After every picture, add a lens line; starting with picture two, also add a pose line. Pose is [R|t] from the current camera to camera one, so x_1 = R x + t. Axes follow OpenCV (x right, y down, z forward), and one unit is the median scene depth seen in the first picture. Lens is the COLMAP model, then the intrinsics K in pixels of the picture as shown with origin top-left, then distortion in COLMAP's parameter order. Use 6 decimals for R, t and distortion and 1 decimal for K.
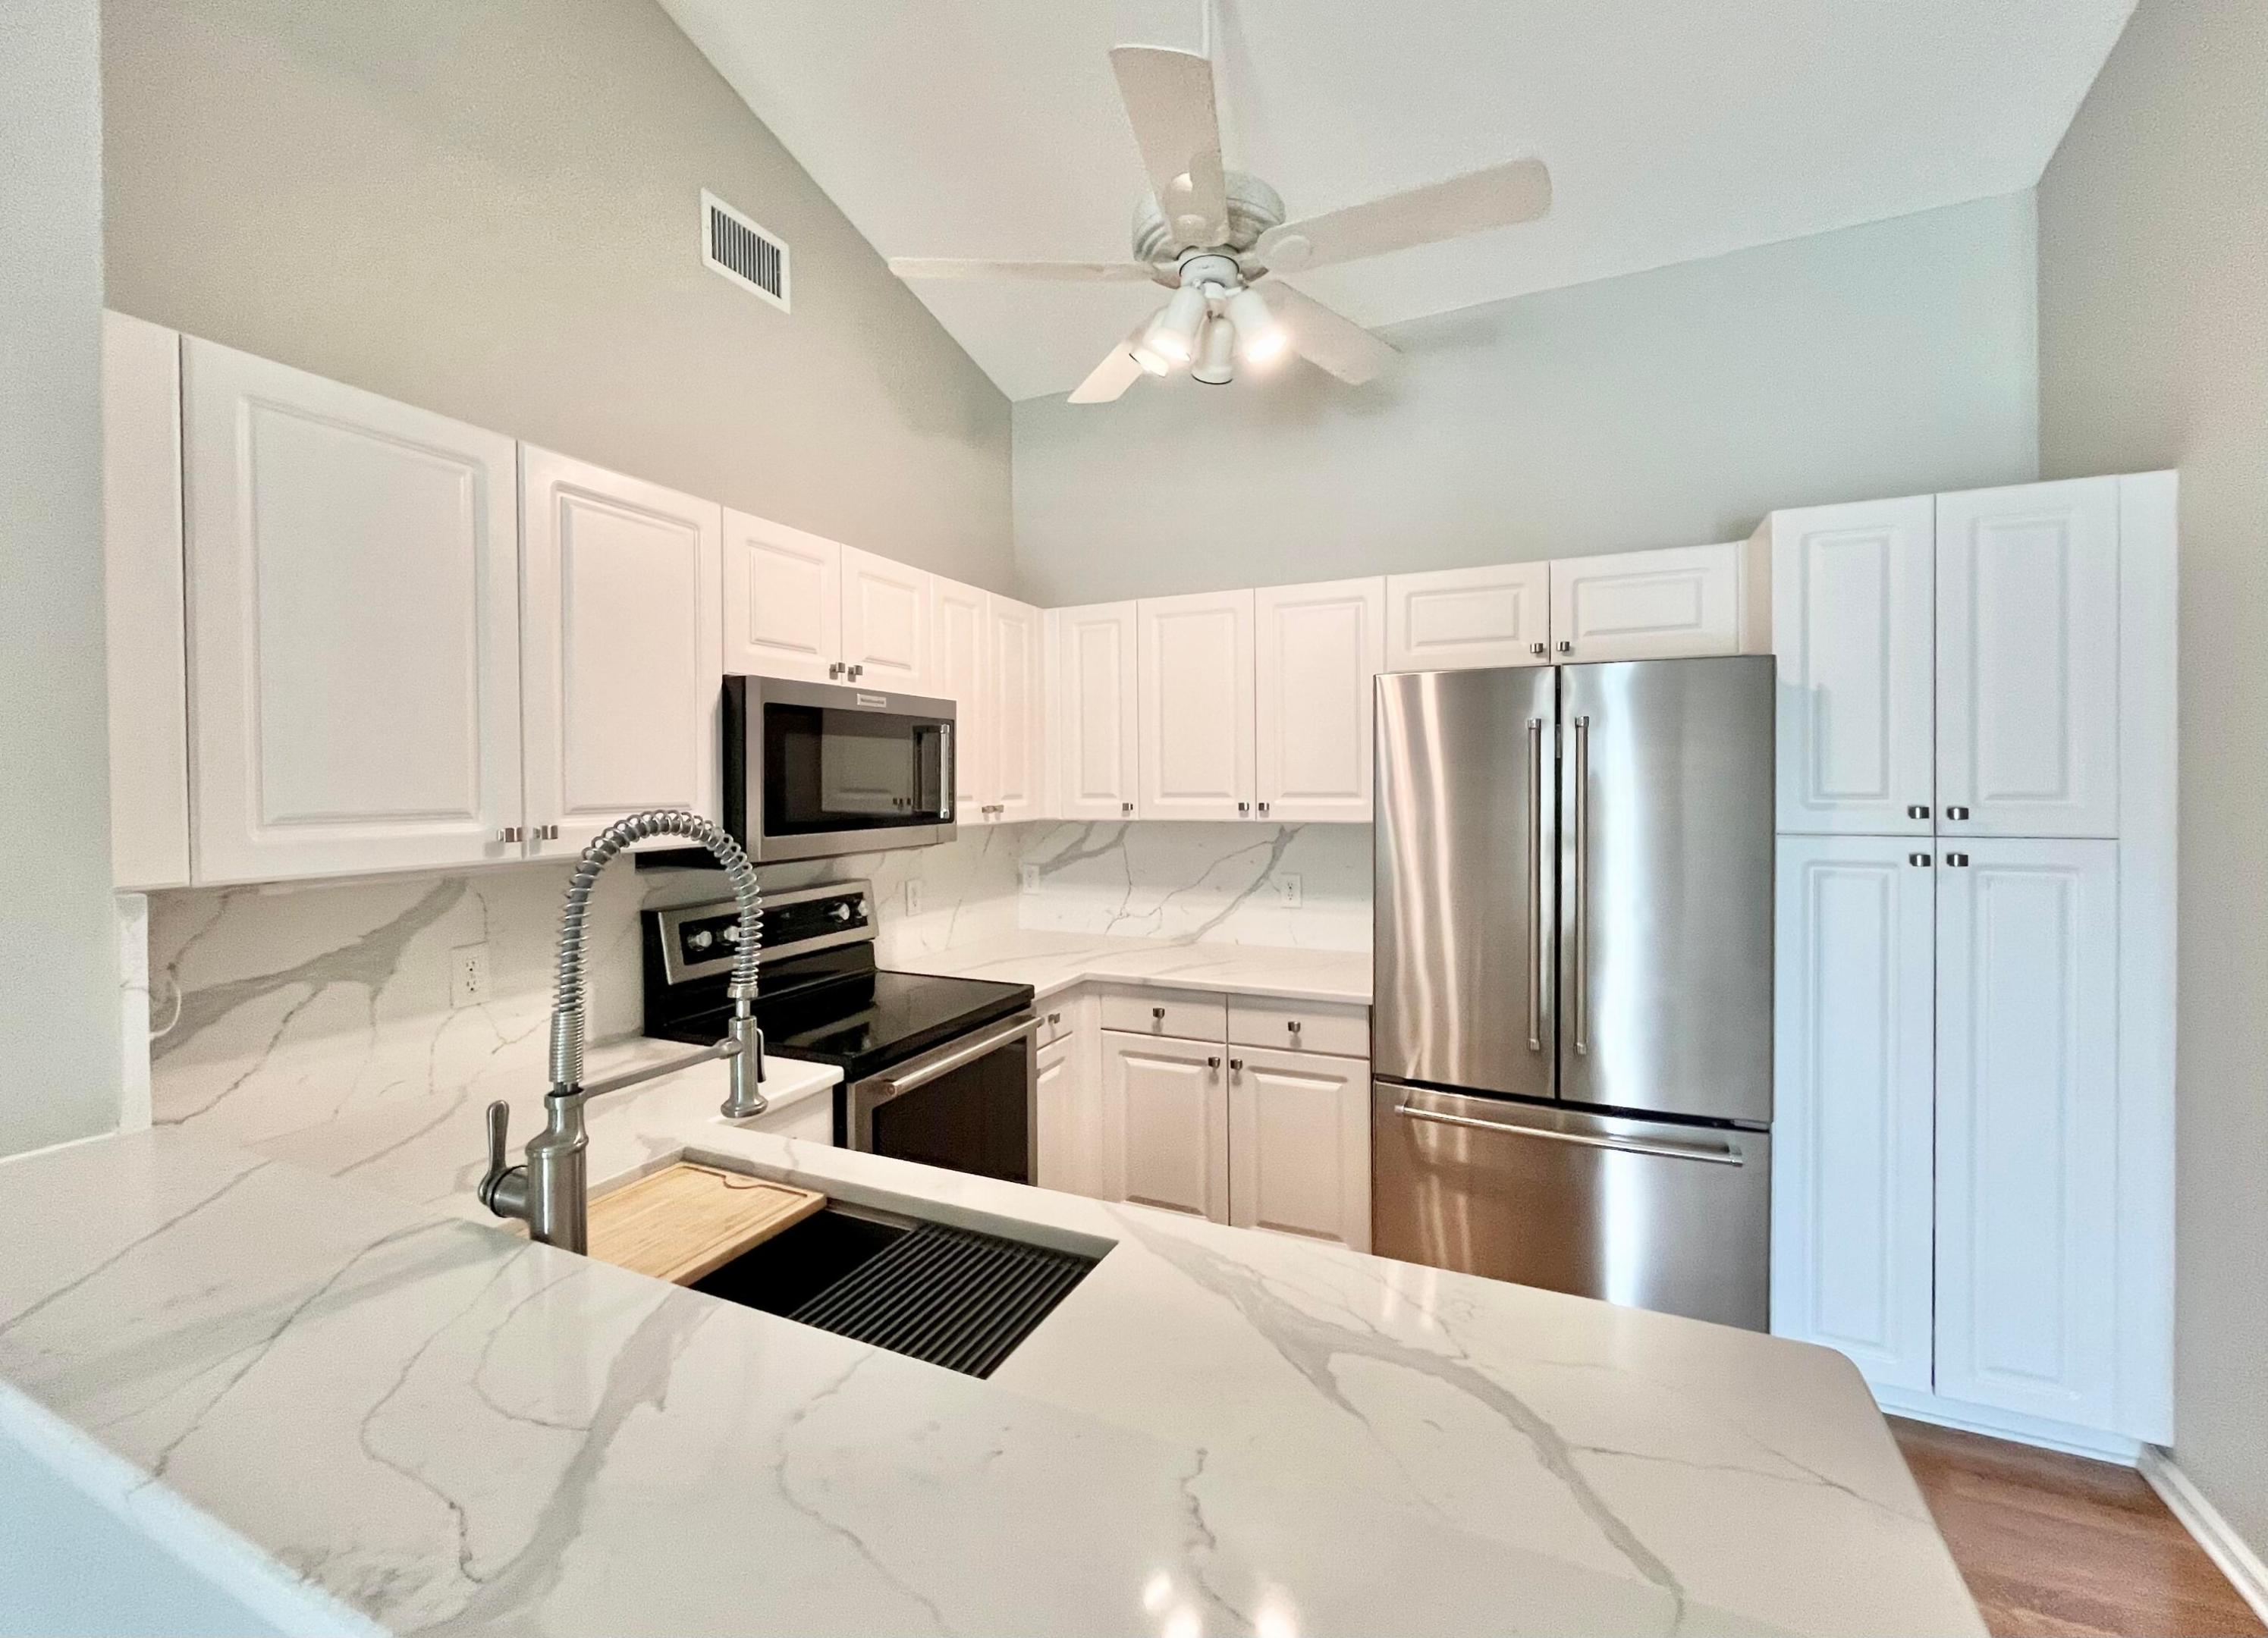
lens RADIAL K [[951.9, 0, 1124.7], [0, 951.9, 796.2], [0, 0, 1]] dist [0.006974, -0.000858]
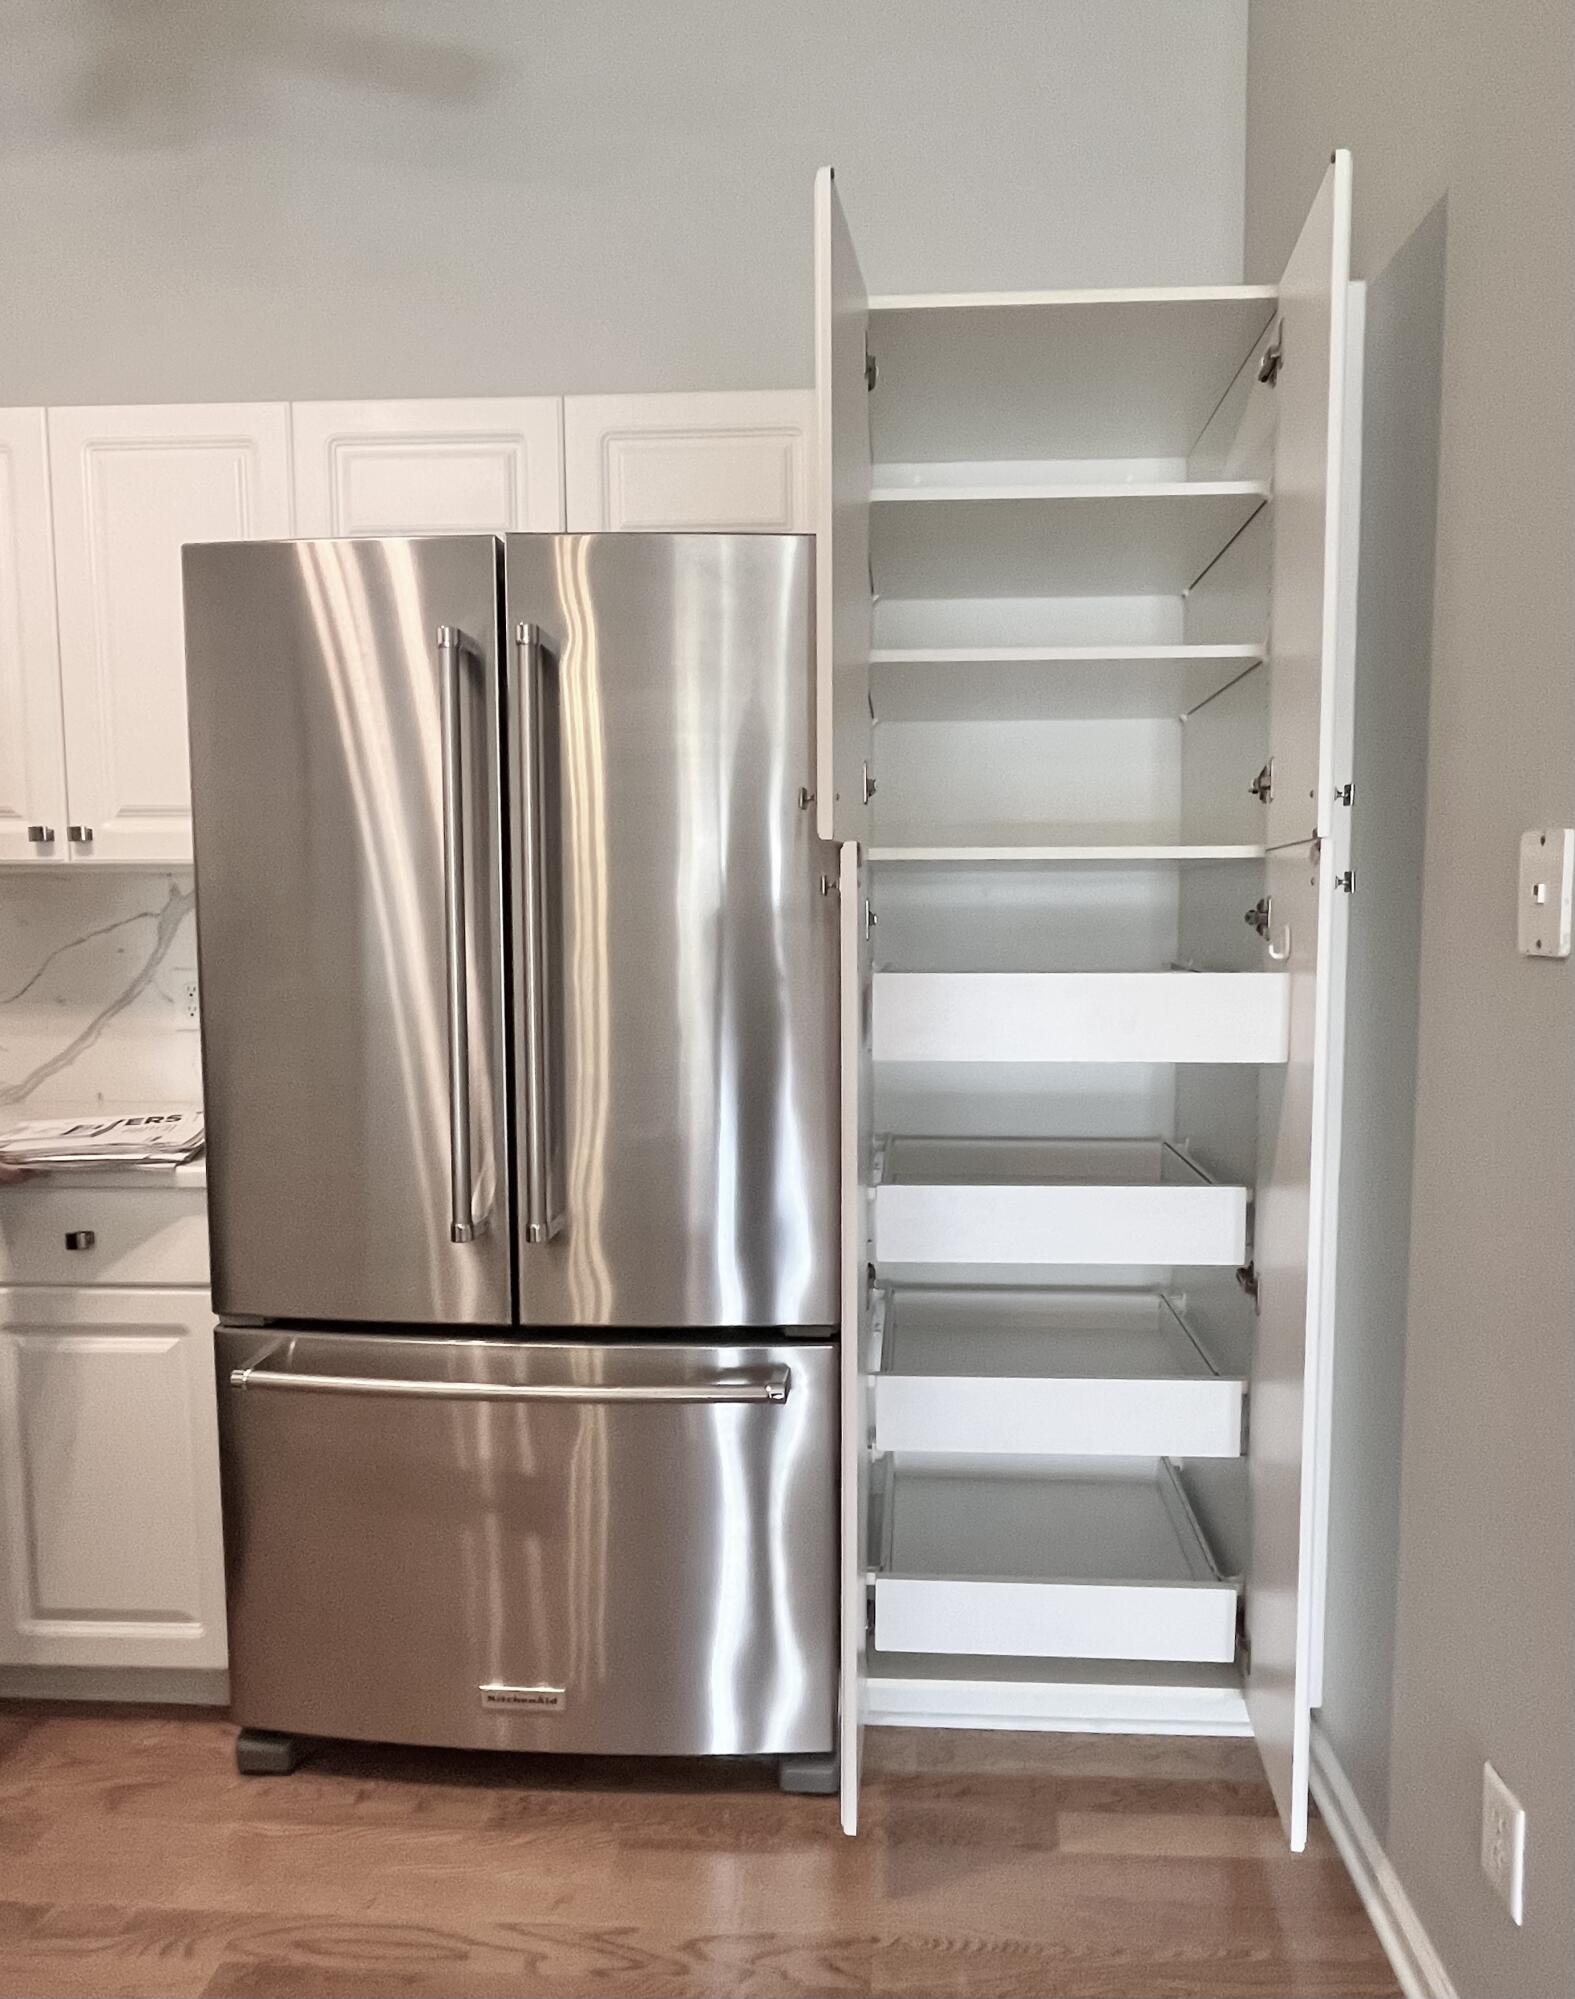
lens RADIAL K [[1250.4, 0, 850.2], [0, 1250.4, 1015.5], [0, 0, 1]] dist [-0.004952, 0.001384]
pose [[0.922870, -0.027600, 0.384122, 0.319805], [0.000710, 0.997549, 0.069970, 0.074489], [-0.385111, -0.064301, 0.920627, 0.227233]]
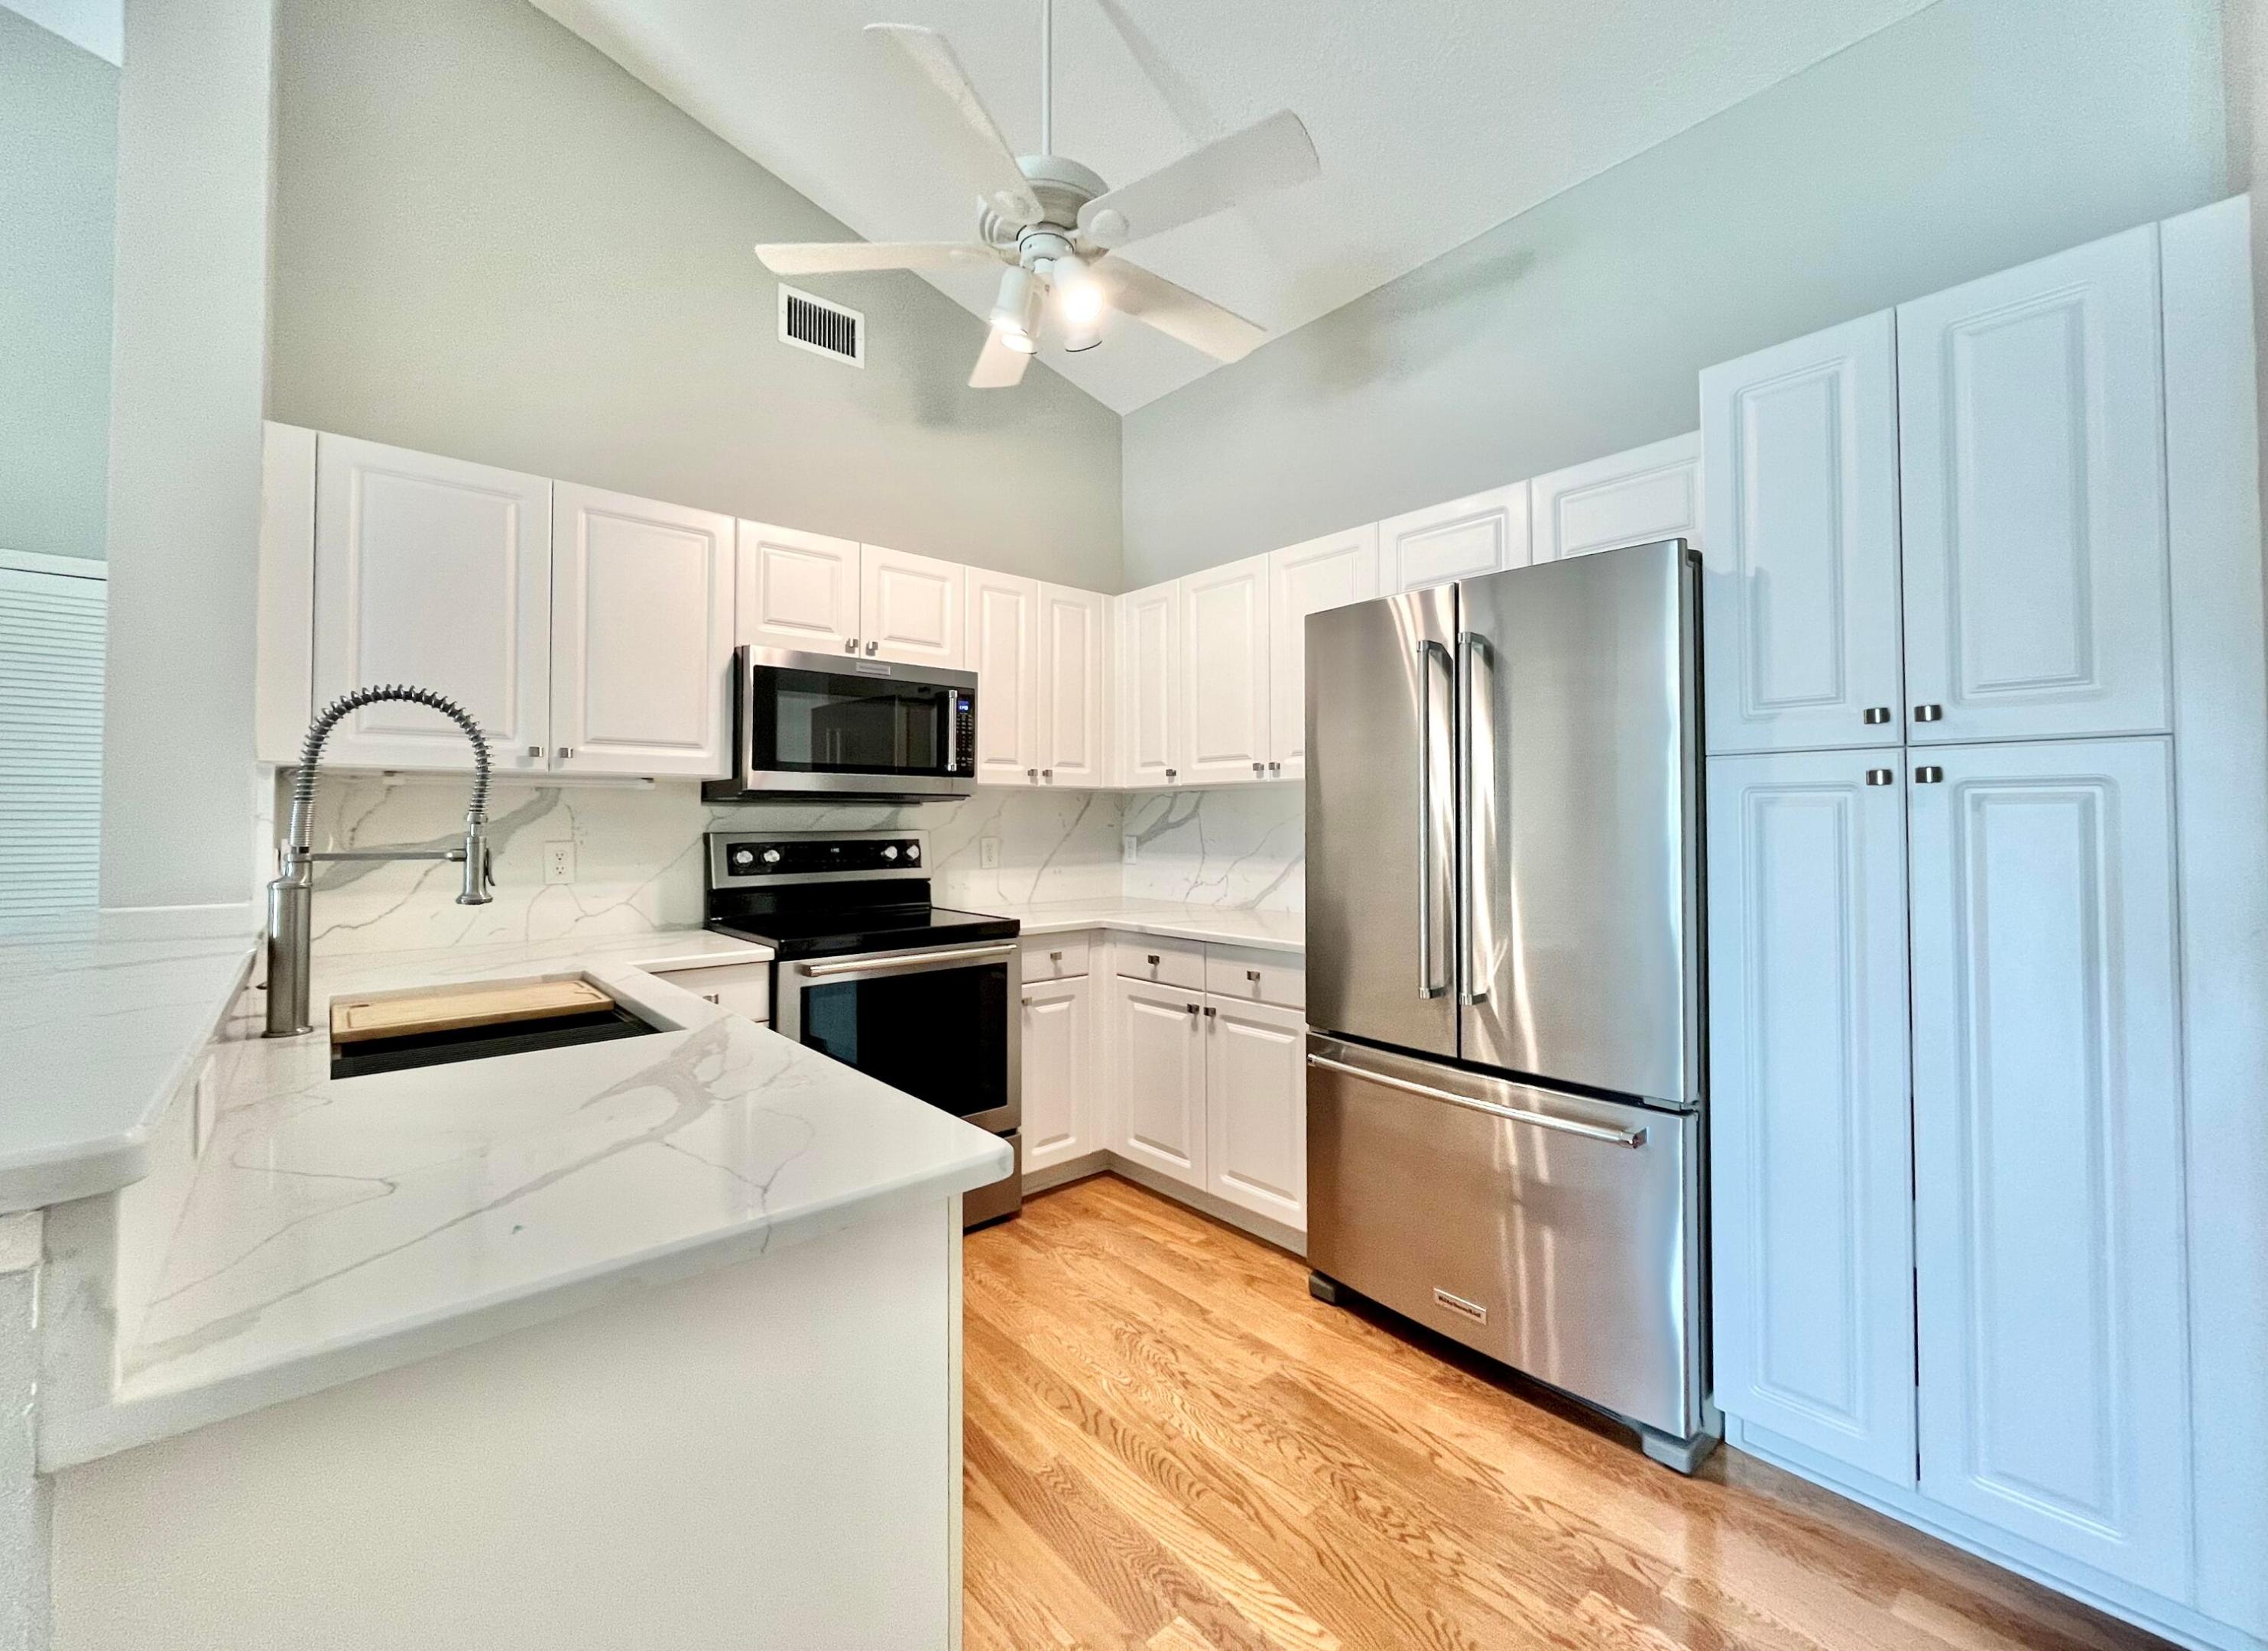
lens RADIAL K [[918.7, 0, 1122.6], [0, 918.7, 808.4], [0, 0, 1]] dist [0.001339, 0.000346]
pose [[0.915520, 0.001123, -0.402271, 0.458676], [-0.010673, 0.999712, -0.021499, 0.092090], [0.402131, 0.023976, 0.915268, 0.059231]]
